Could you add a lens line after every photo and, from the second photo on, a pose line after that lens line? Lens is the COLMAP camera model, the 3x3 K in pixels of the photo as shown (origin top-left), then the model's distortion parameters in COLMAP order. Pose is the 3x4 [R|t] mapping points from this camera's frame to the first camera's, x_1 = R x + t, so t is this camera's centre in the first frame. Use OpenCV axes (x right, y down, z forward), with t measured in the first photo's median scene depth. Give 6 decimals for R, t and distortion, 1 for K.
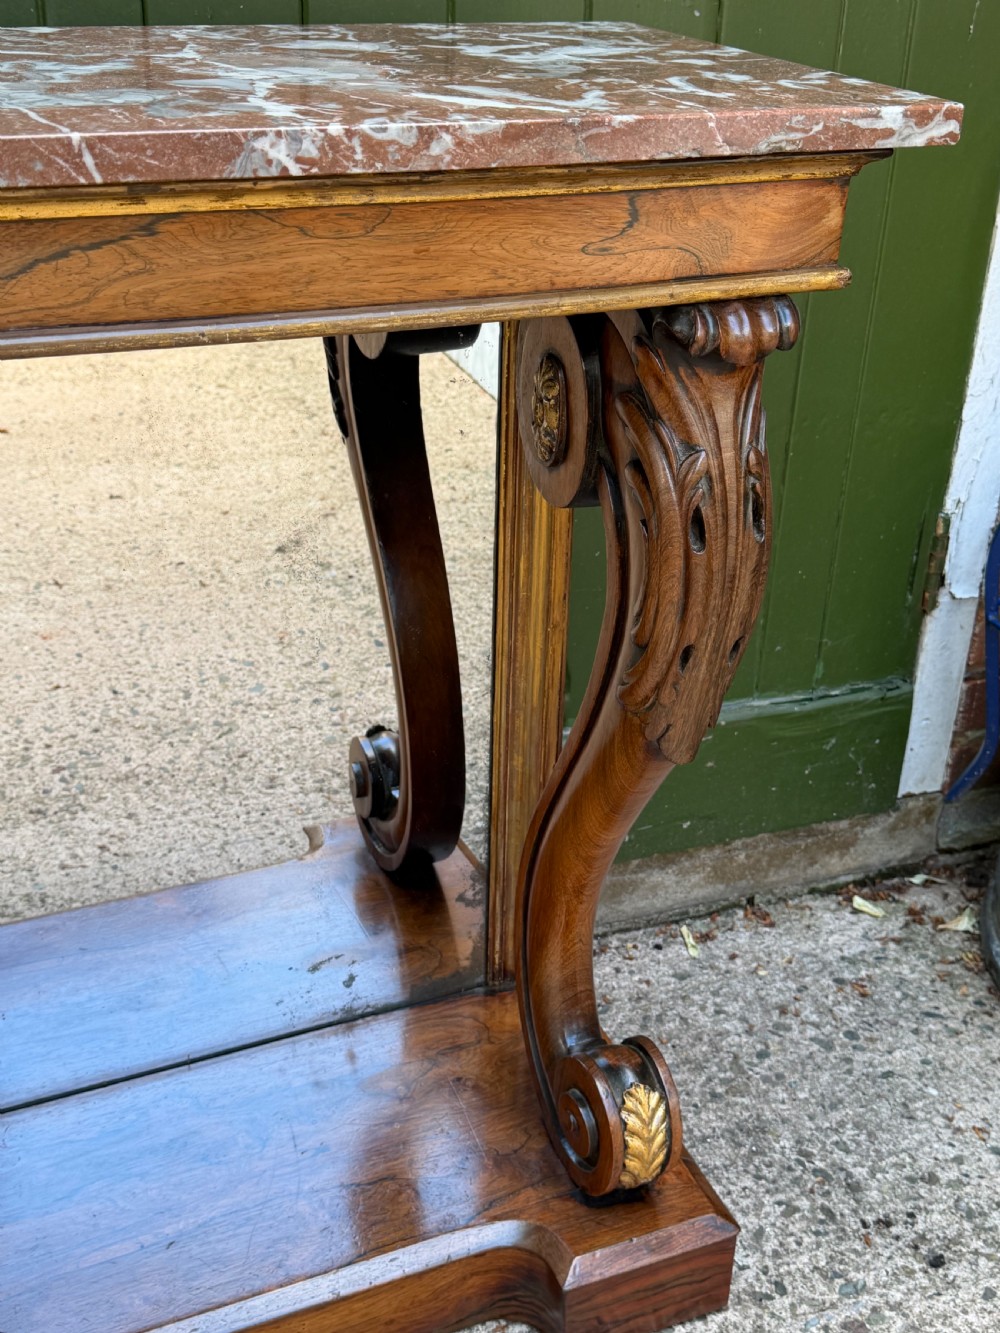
lens RADIAL K [[1493.4, 0, 500.6], [0, 1493.4, 676.5], [0, 0, 1]] dist [0.196433, -0.464954]
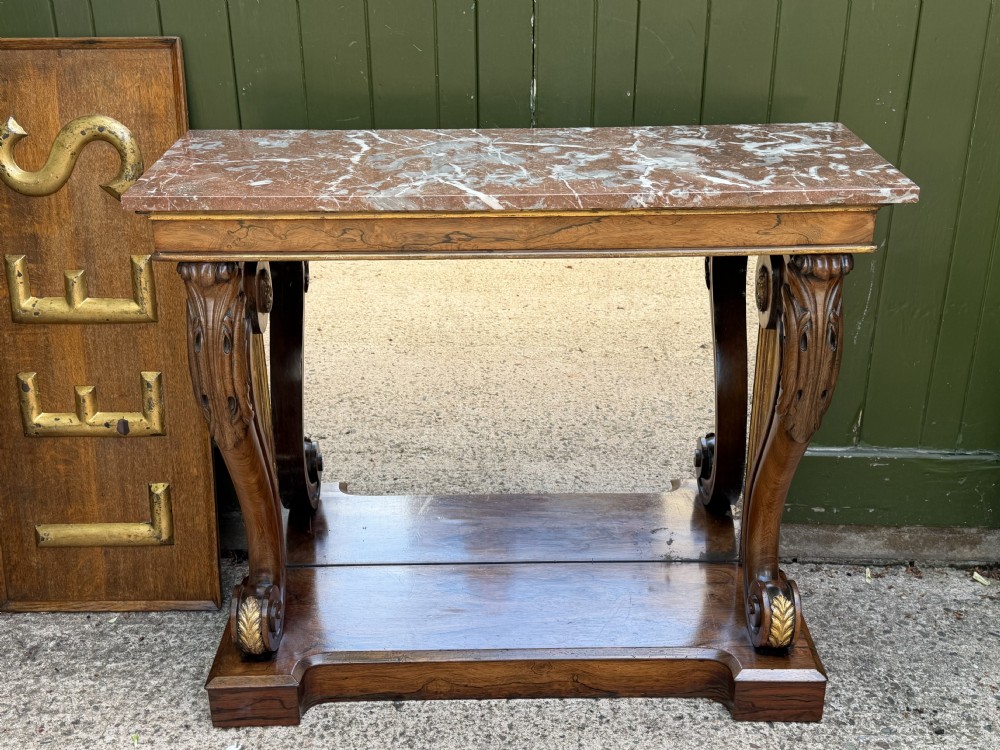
lens RADIAL K [[1119.1, 0, 499.8], [0, 1119.1, 371.2], [0, 0, 1]] dist [0.144887, -0.315114]
pose [[0.921060, 0.124881, -0.368855, 0.239961], [-0.150346, 0.987783, -0.040997, 0.066957], [0.359229, 0.093216, 0.928582, -0.597932]]
